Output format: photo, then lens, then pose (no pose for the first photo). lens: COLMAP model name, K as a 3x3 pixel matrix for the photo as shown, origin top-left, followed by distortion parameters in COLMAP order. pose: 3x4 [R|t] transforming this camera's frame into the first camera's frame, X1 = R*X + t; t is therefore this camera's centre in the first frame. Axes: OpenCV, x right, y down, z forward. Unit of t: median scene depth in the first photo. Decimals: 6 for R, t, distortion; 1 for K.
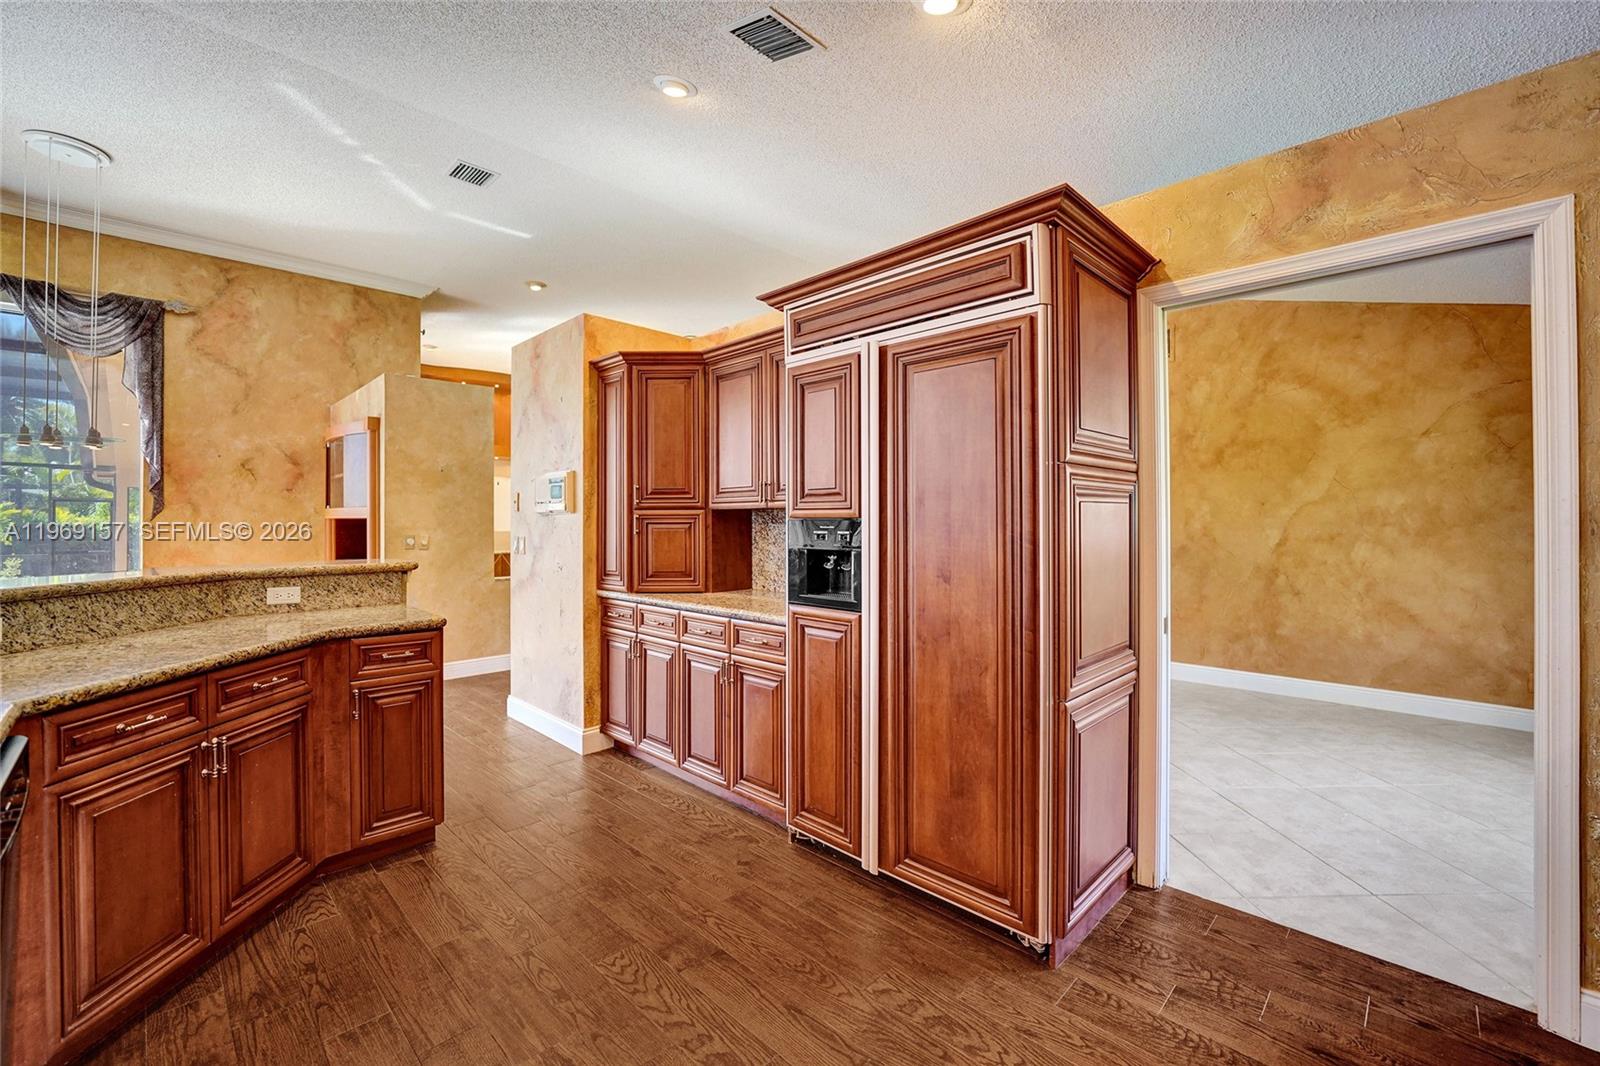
lens RADIAL K [[659.4, 0, 797.6], [0, 659.4, 522.8], [0, 0, 1]] dist [-0.031632, 0.000292]
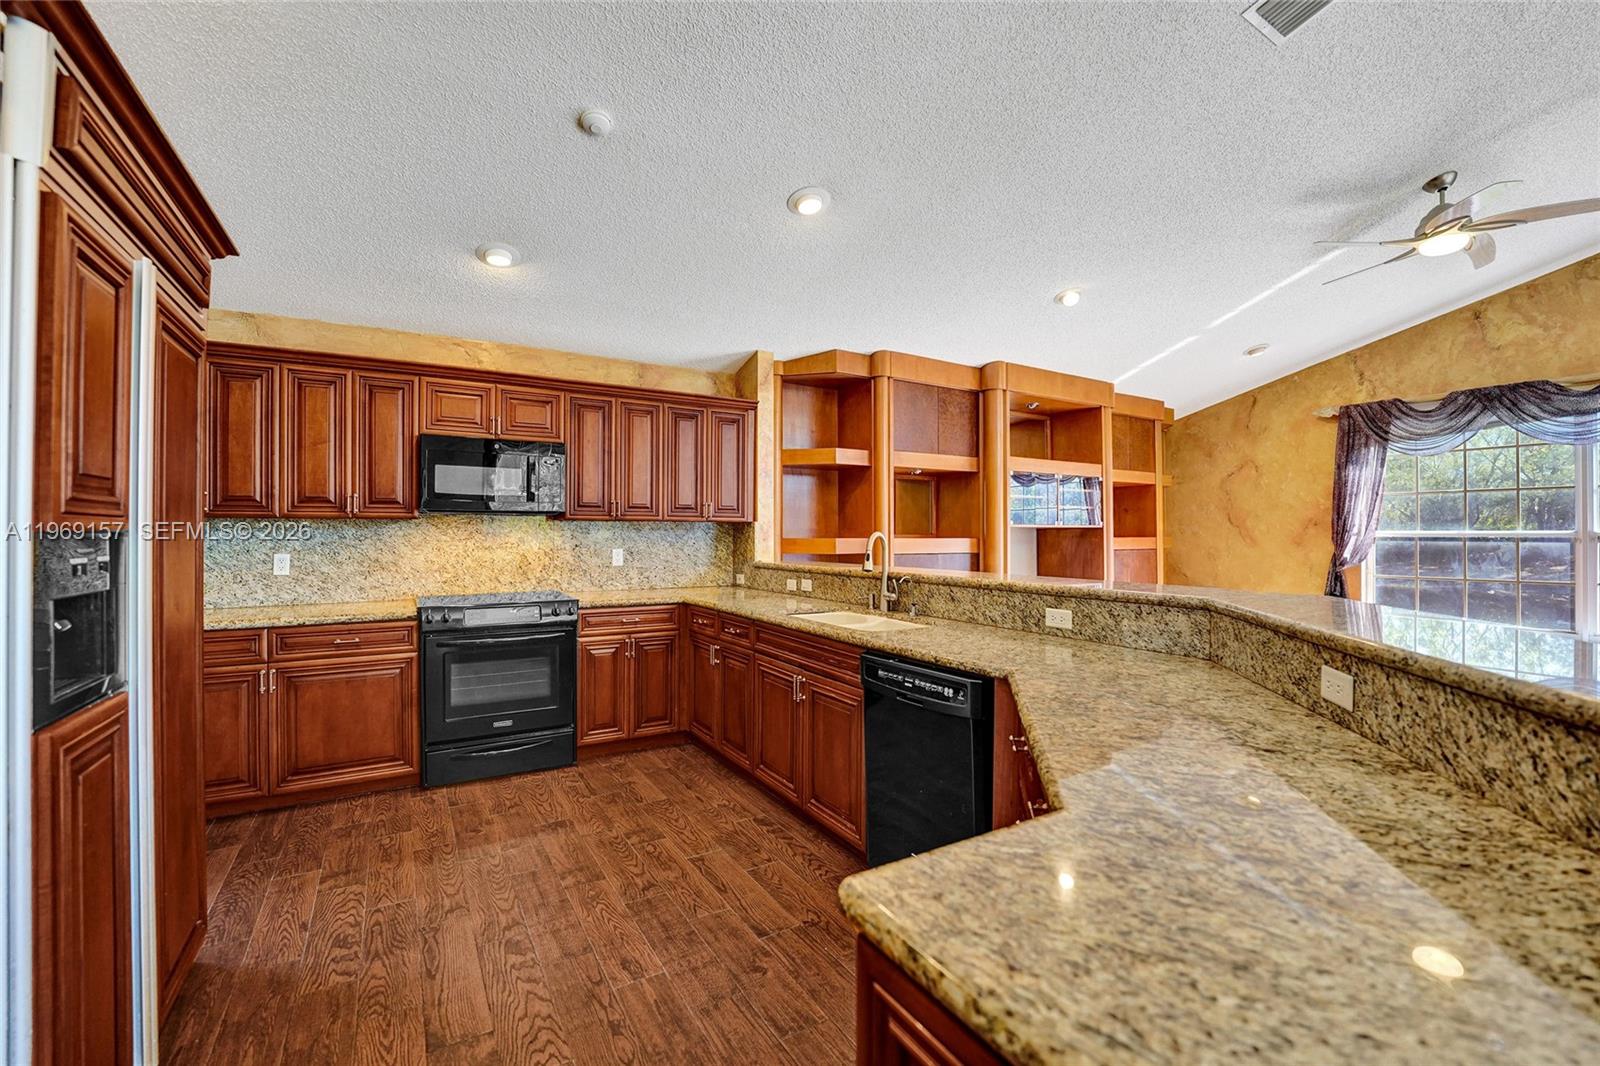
lens RADIAL K [[659.4, 0, 793.7], [0, 659.4, 533.6], [0, 0, 1]] dist [-0.031632, 0.000292]
pose [[-0.968389, -0.003178, 0.249425, -0.576608], [-0.003387, 0.999994, -0.000409, -0.004013], [-0.249422, -0.001241, -0.968394, 1.251449]]
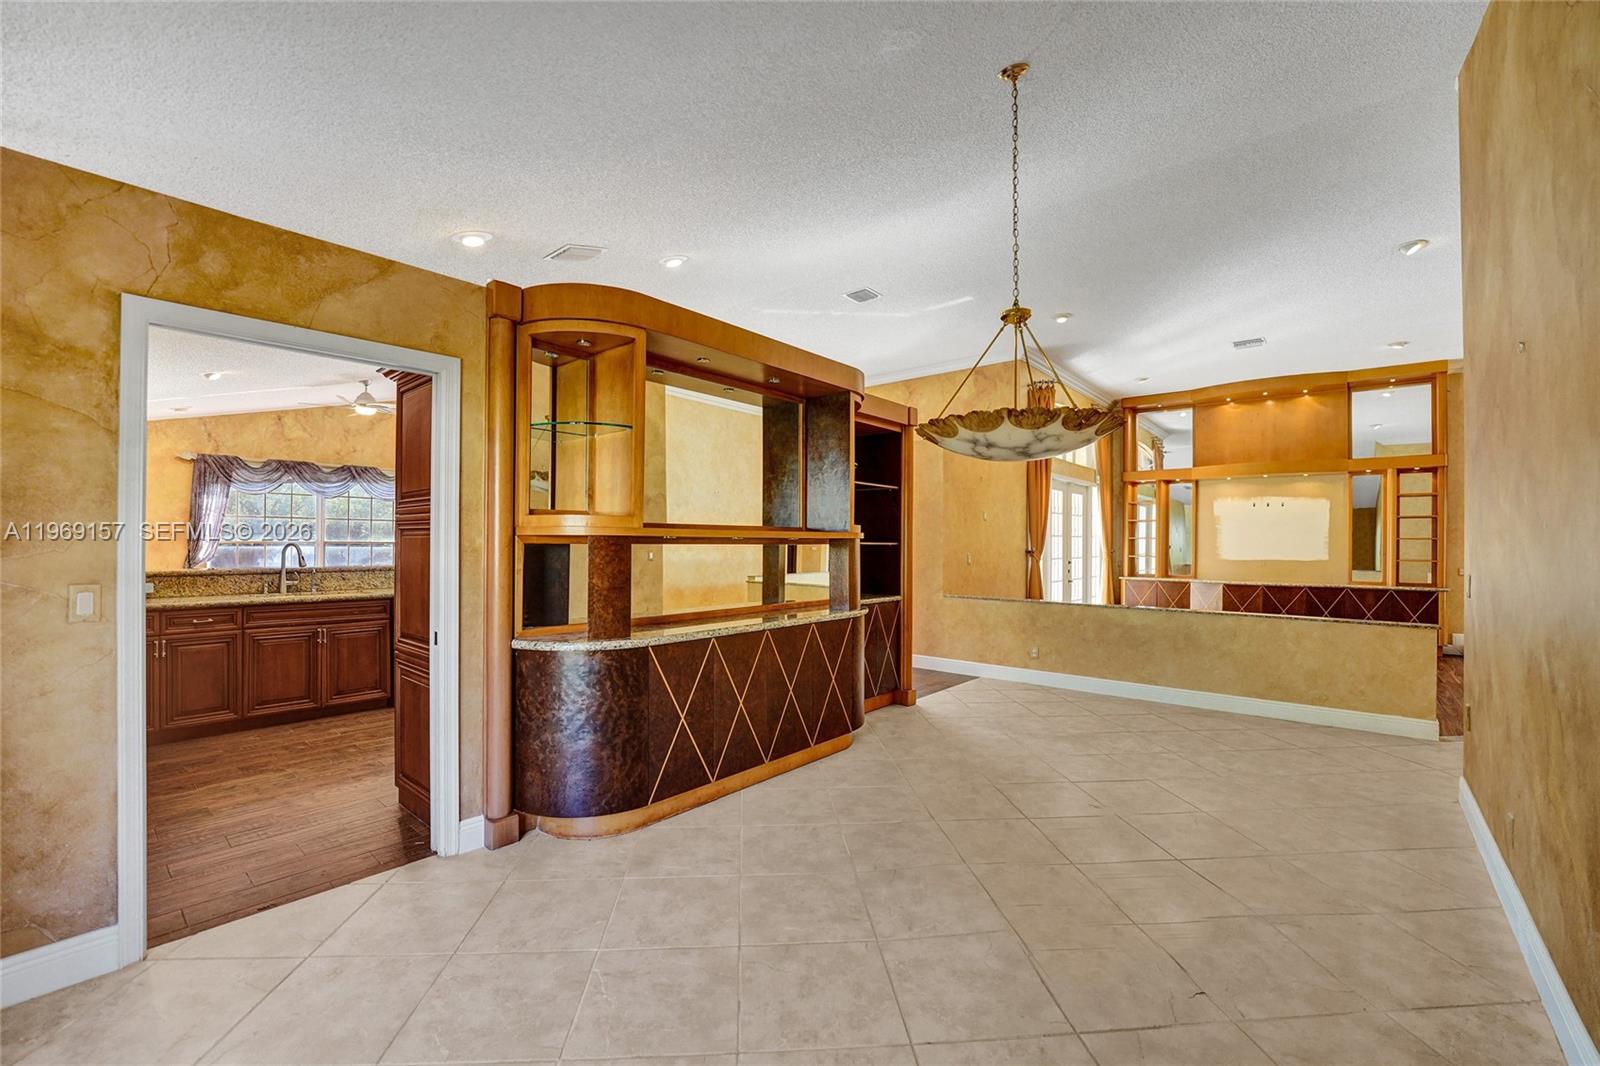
lens RADIAL K [[659.4, 0, 790.2], [0, 659.4, 537.8], [0, 0, 1]] dist [-0.031632, 0.000292]
pose [[0.075815, -0.008888, -0.997082, 1.588307], [-0.008056, 0.999922, -0.009526, -0.017221], [0.997089, 0.008755, 0.075738, 1.367904]]
